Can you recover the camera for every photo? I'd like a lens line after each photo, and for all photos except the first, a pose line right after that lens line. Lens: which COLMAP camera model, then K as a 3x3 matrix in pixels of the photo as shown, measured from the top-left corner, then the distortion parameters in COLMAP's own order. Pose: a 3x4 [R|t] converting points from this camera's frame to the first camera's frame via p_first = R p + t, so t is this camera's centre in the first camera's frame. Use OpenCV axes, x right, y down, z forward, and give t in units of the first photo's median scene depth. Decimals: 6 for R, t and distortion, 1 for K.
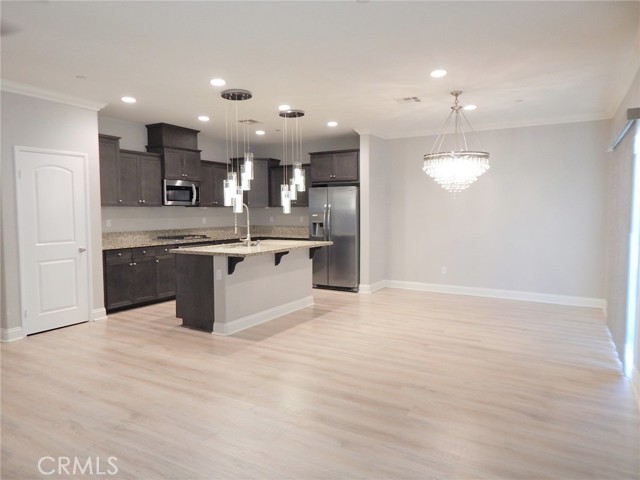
lens RADIAL K [[421.4, 0, 320.4], [0, 421.4, 238.1], [0, 0, 1]] dist [0.001406, 0.000211]
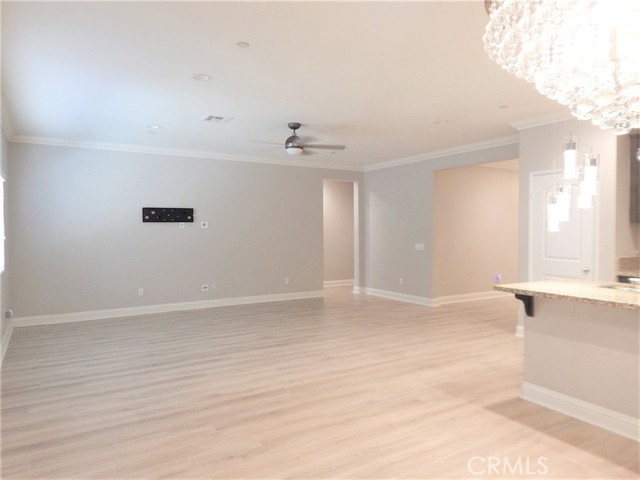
lens RADIAL K [[450.1, 0, 319.7], [0, 450.1, 239.5], [0, 0, 1]] dist [0.001383, 0.000460]
pose [[-0.466760, 0.025430, -0.884018, 0.749149], [-0.061694, 0.996215, 0.061232, -0.083347], [0.882230, 0.083120, -0.463424, 1.223345]]
